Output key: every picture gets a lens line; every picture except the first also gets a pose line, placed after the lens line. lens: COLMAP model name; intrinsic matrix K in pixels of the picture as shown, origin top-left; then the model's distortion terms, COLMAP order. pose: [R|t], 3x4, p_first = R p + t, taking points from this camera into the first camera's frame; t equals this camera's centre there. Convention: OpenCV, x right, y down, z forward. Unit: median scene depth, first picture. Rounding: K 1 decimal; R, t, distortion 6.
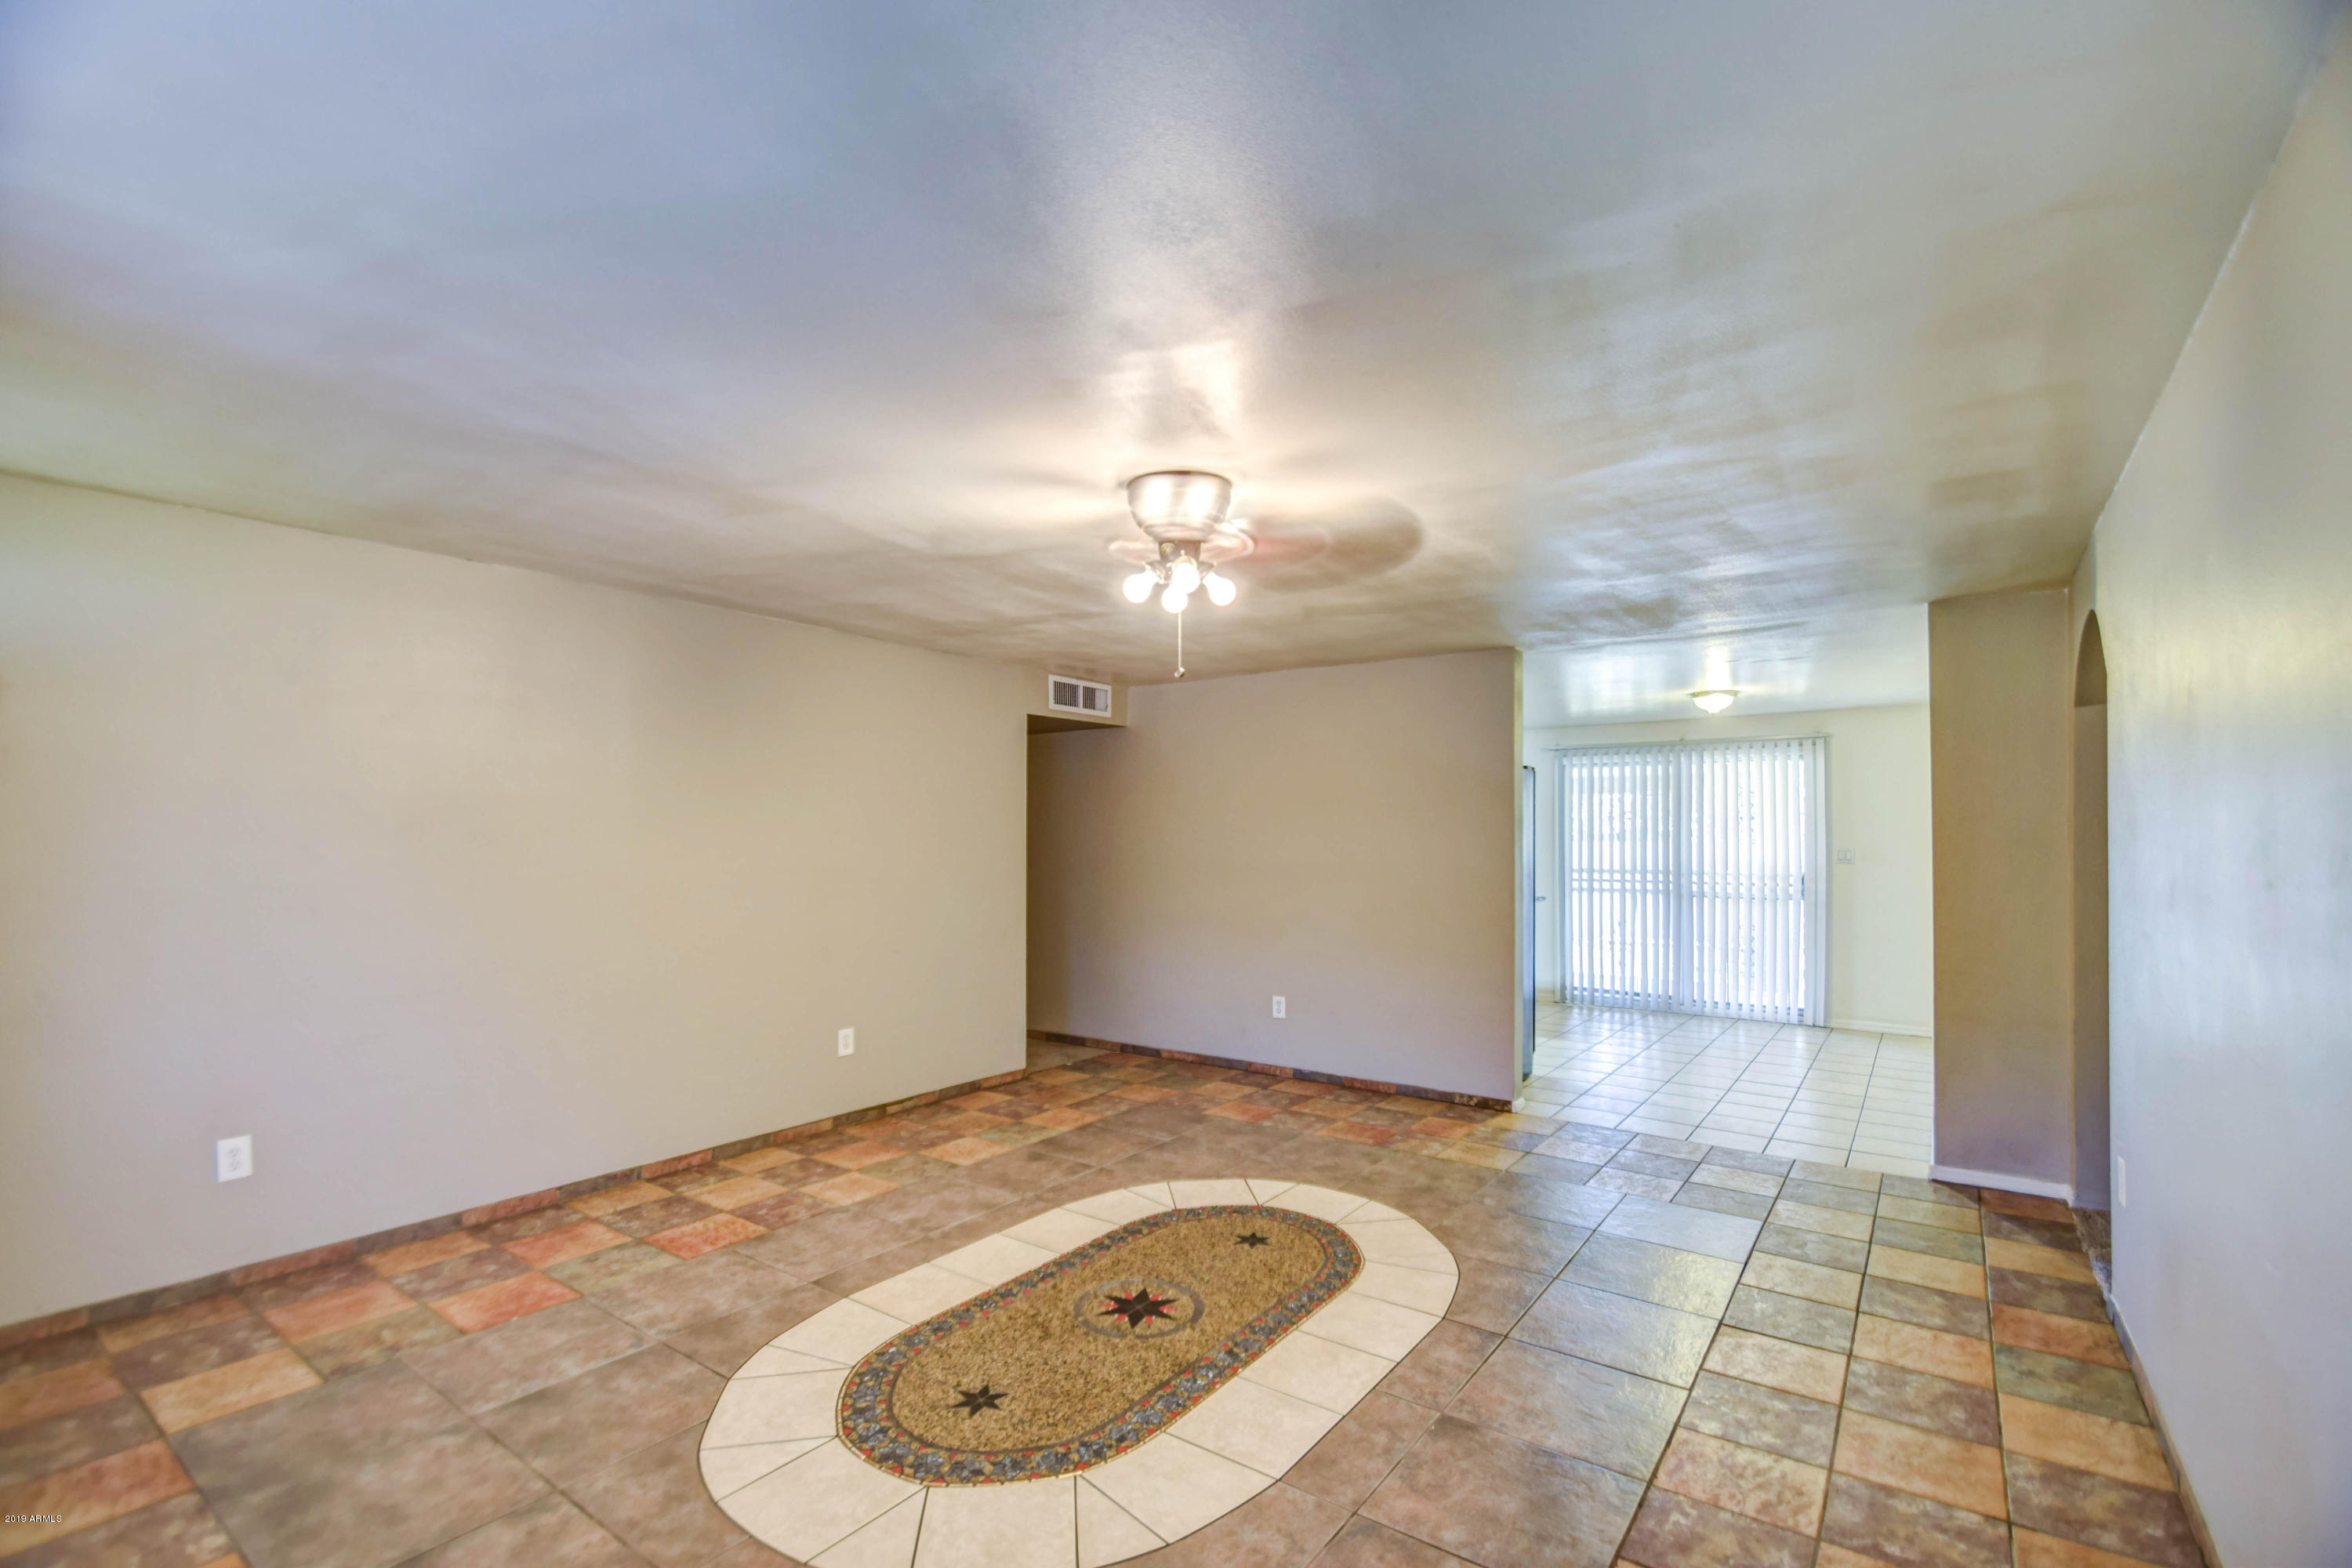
lens RADIAL K [[1036.1, 0, 1184.5], [0, 1036.1, 827.3], [0, 0, 1]] dist [0.002405, -0.011214]
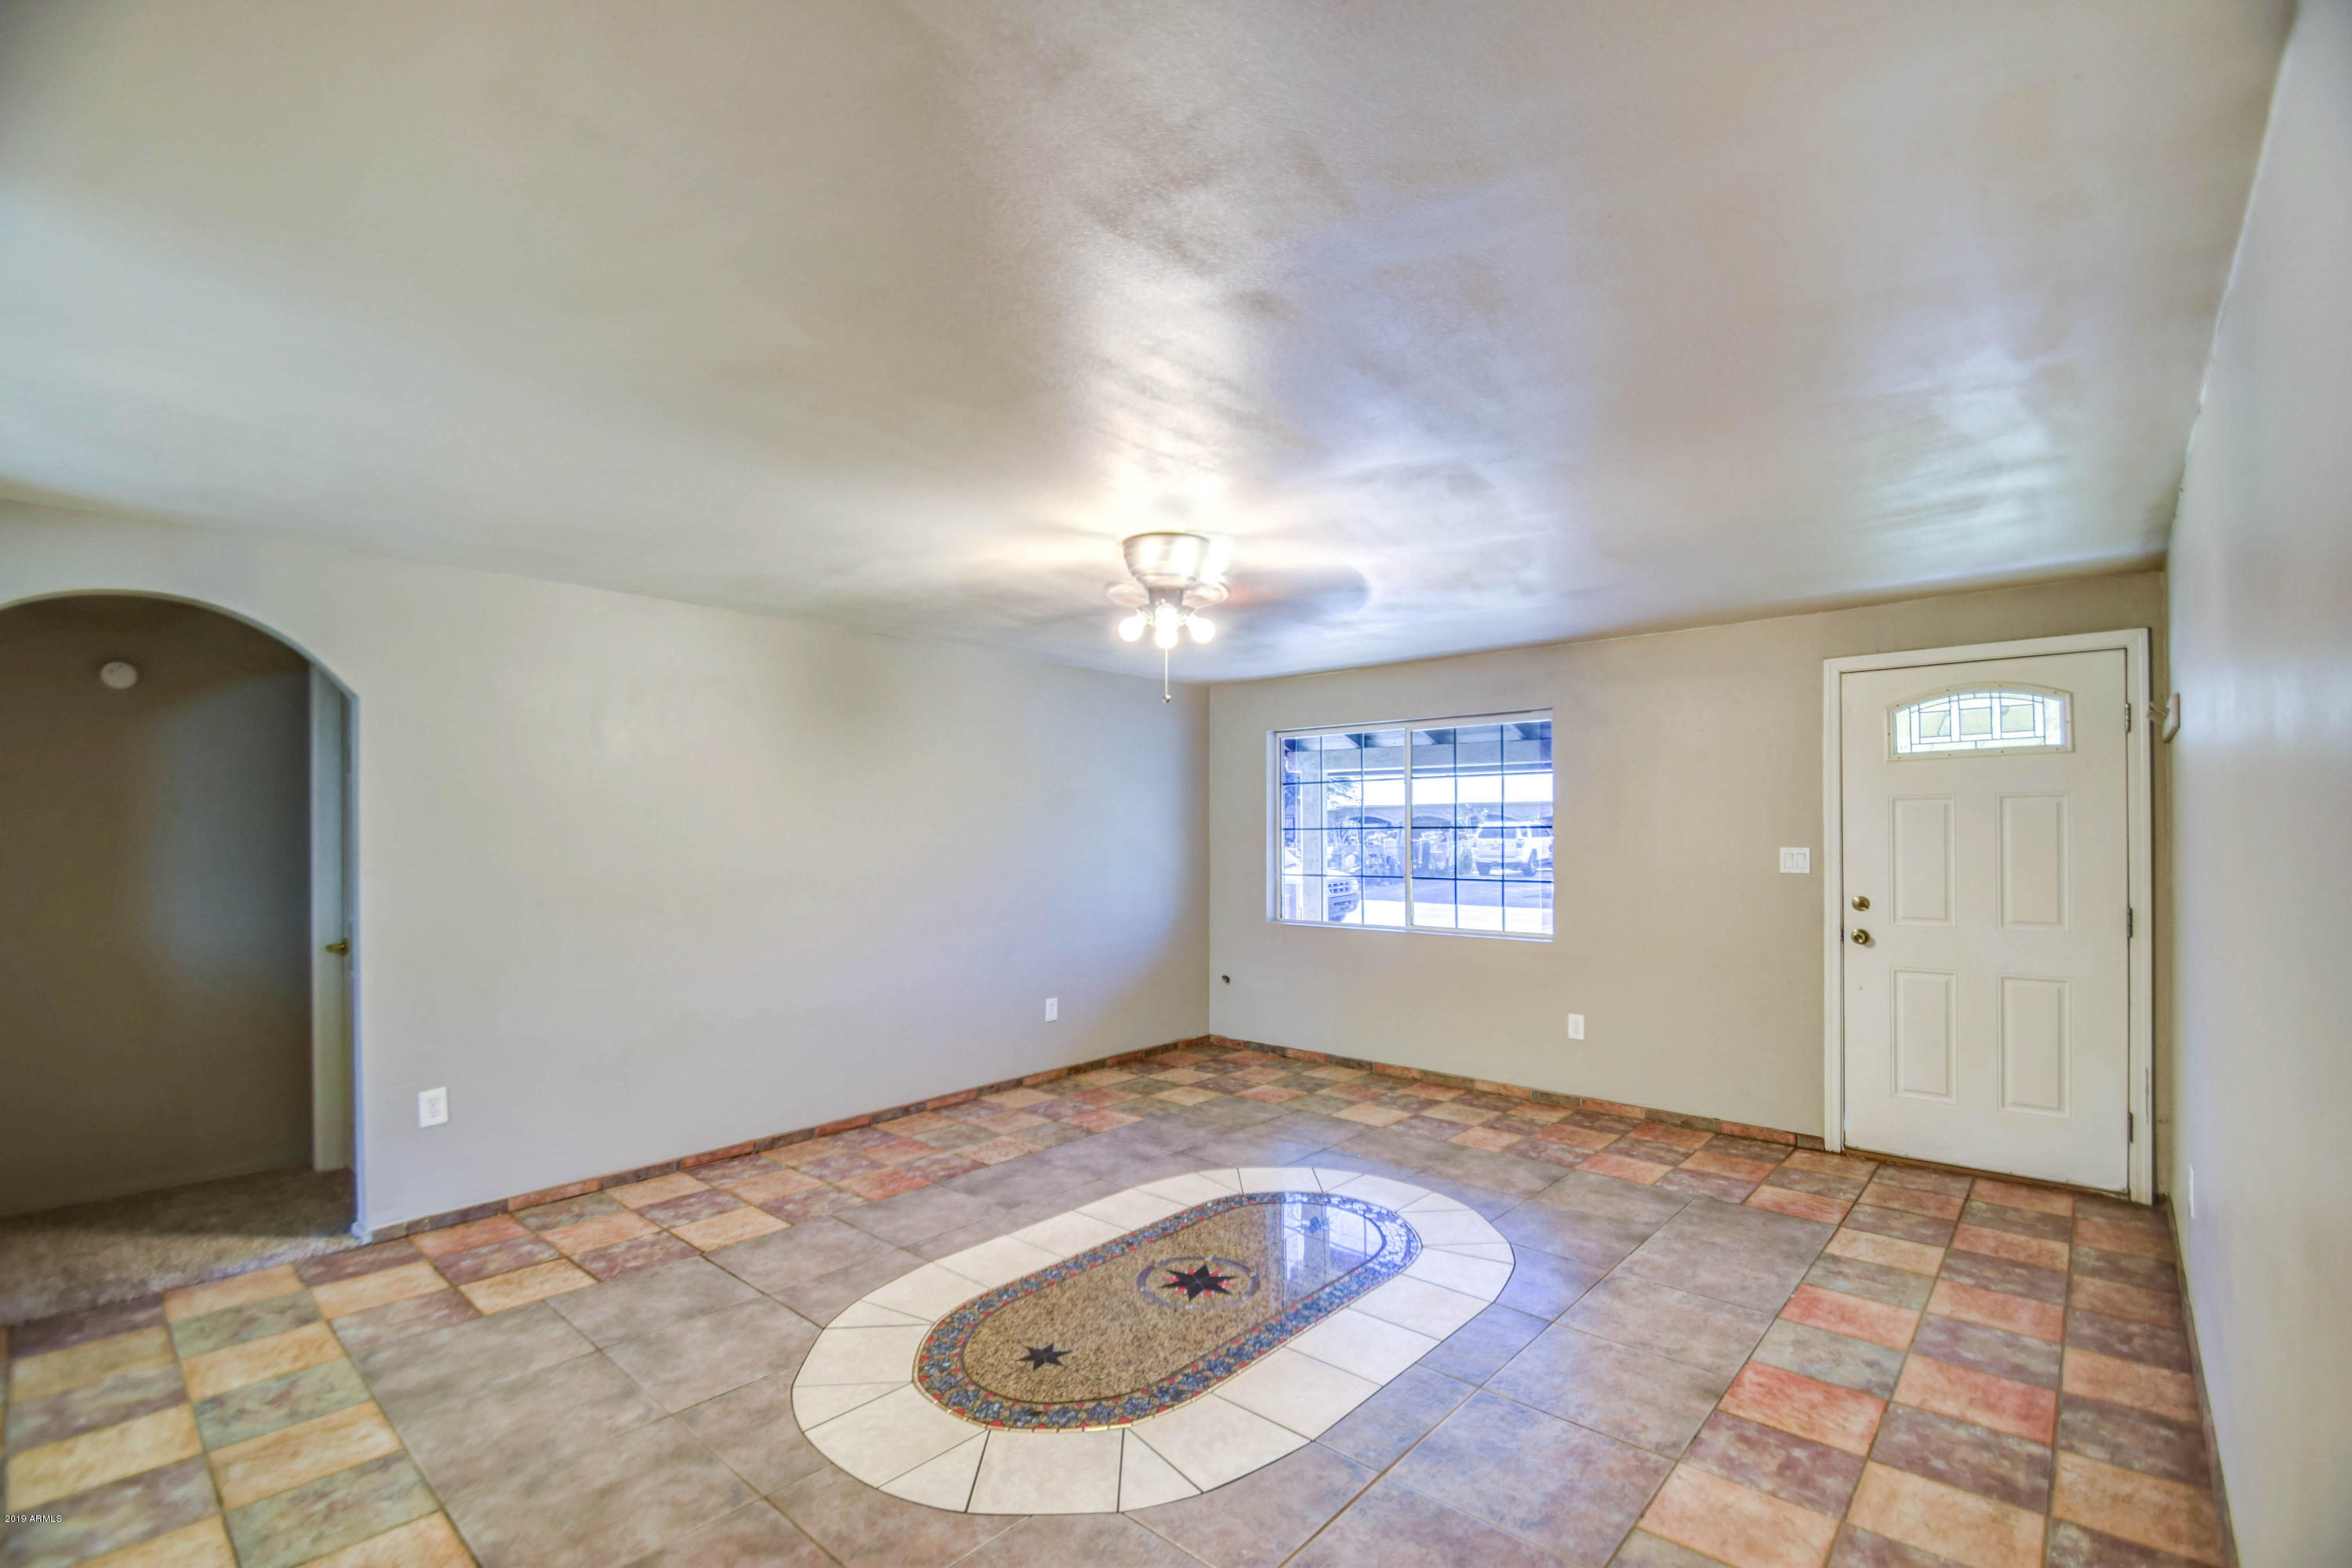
lens RADIAL K [[1036.1, 0, 1184.5], [0, 1036.1, 827.3], [0, 0, 1]] dist [0.002405, -0.011214]
pose [[-0.994702, 0.002177, 0.102776, -0.122953], [0.000580, 0.999879, -0.015564, 0.014021], [-0.102798, -0.015422, -0.994583, 1.816102]]
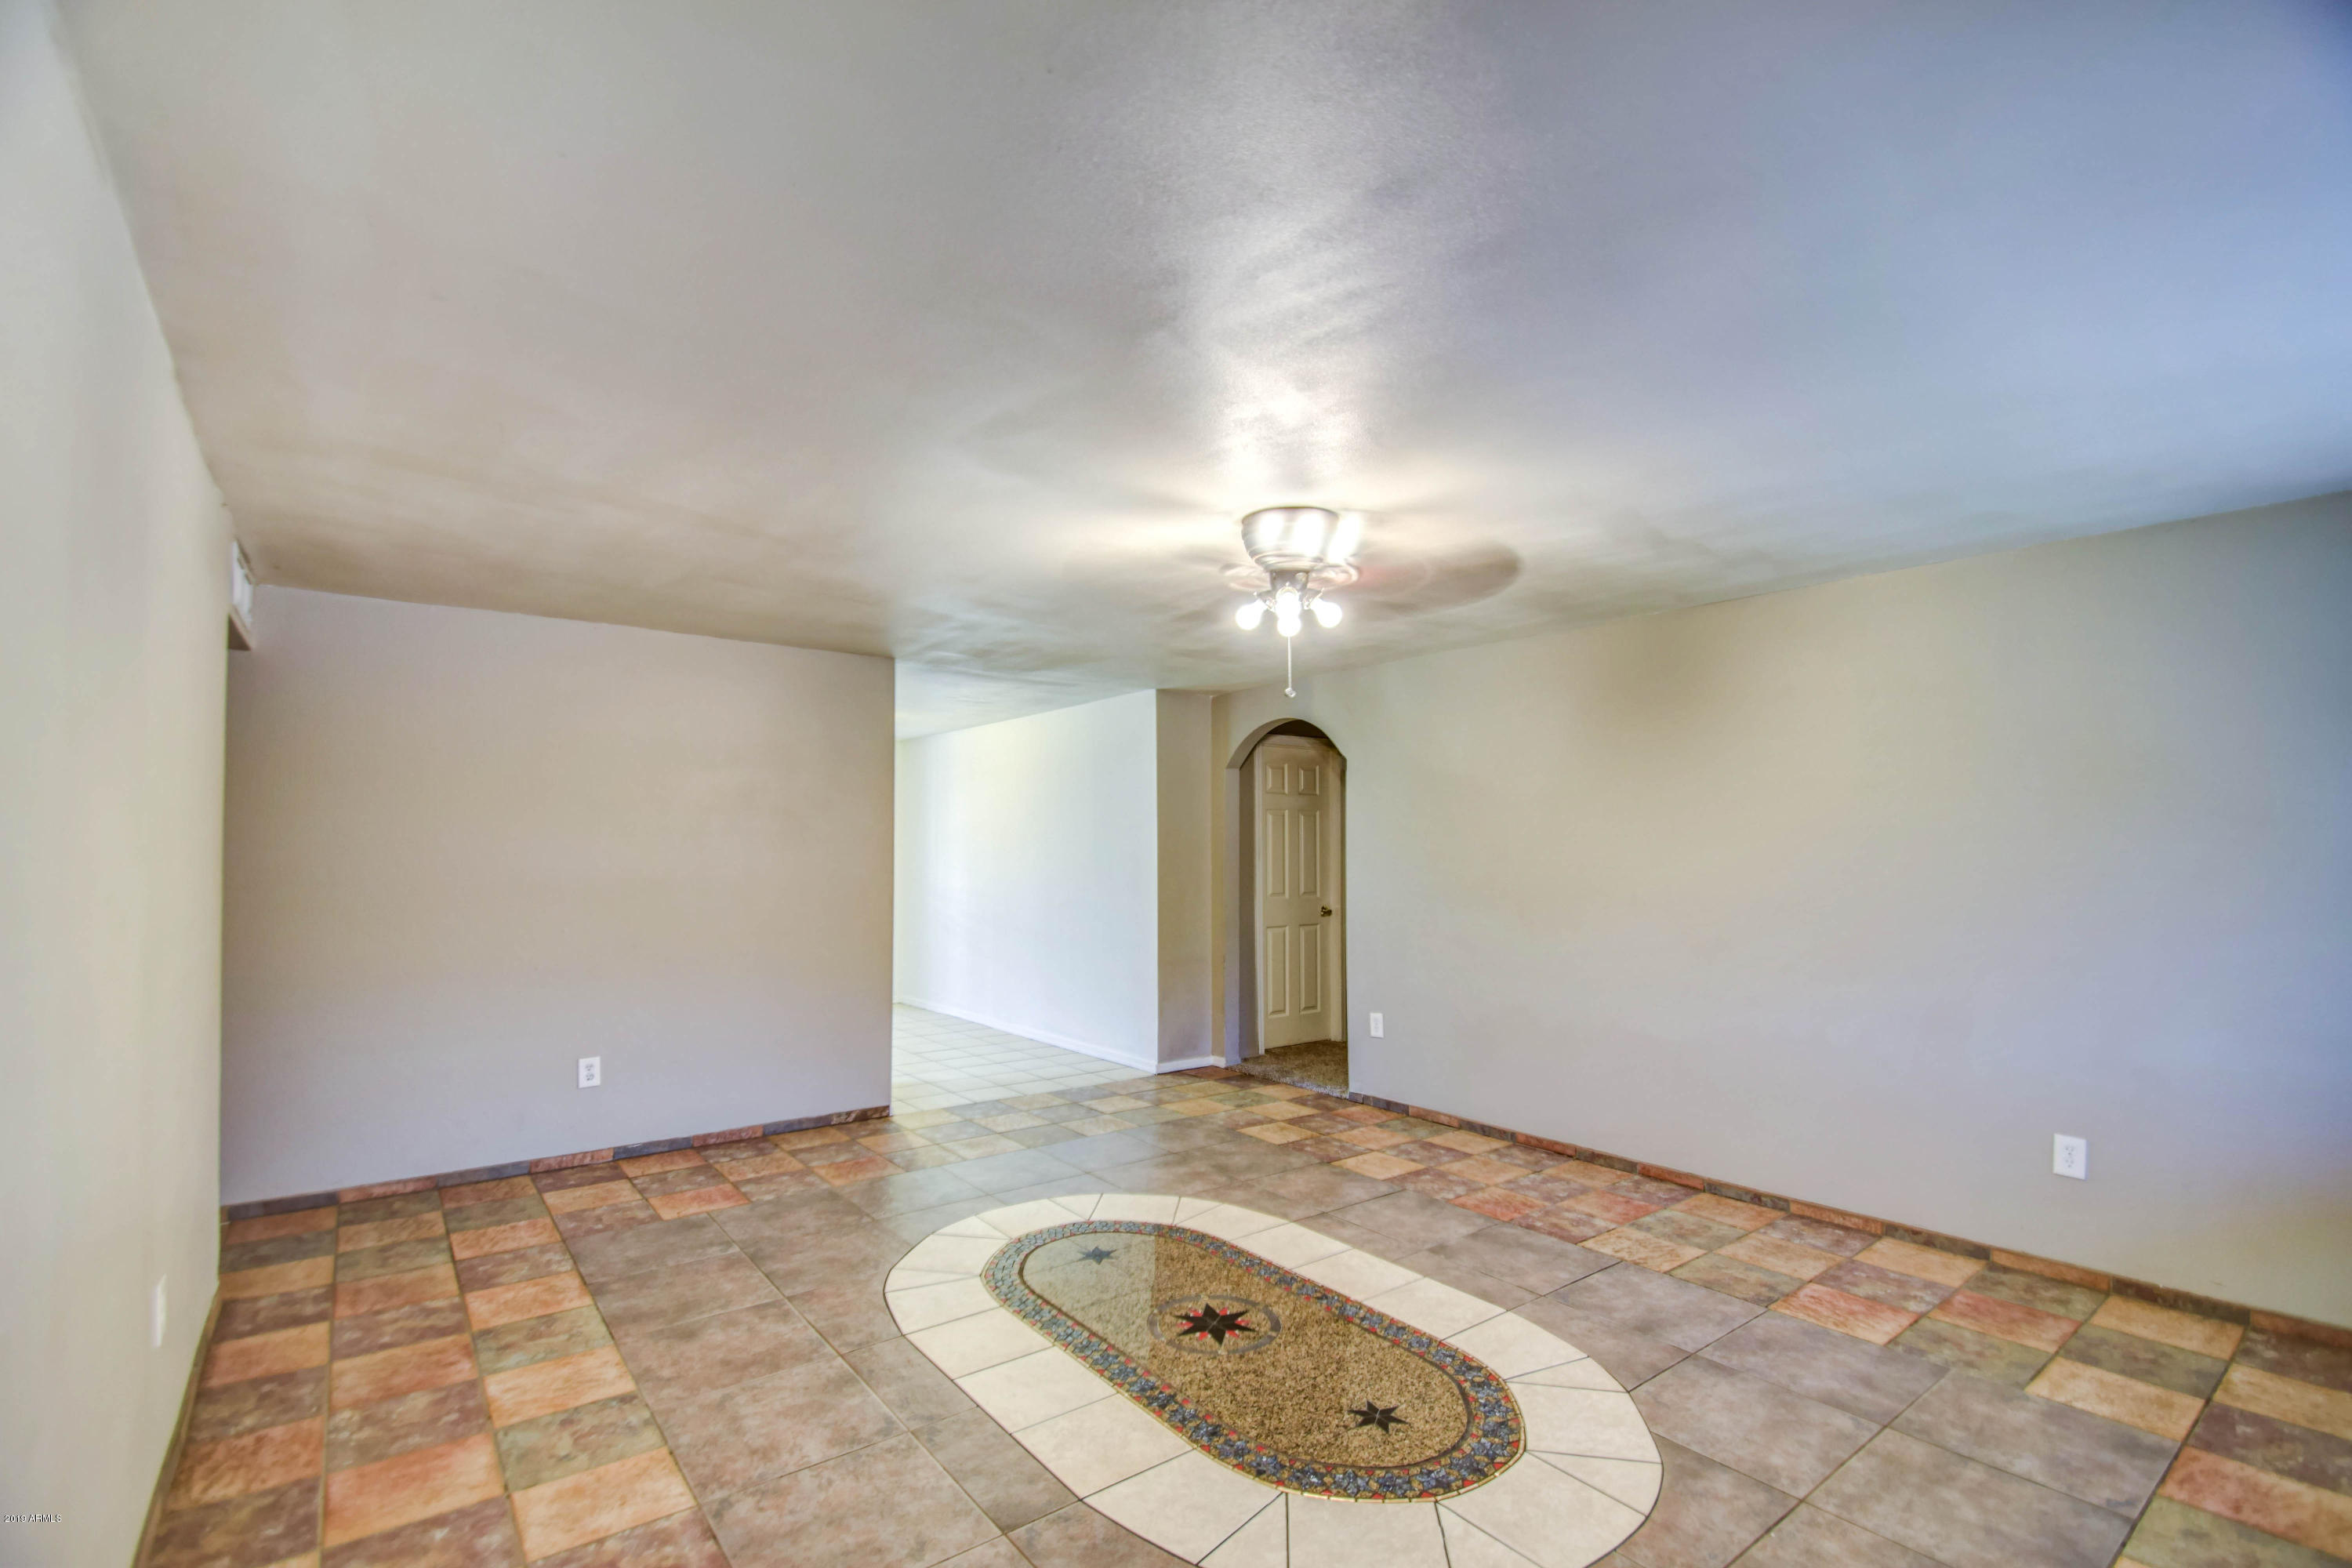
lens RADIAL K [[1047.1, 0, 1175.6], [0, 1047.1, 799.3], [0, 0, 1]] dist [0.014687, -0.017939]
pose [[0.287049, 0.041708, 0.957008, -0.913082], [-0.012302, 0.999130, -0.039854, 0.002998], [-0.957837, -0.000333, 0.287312, 0.658883]]
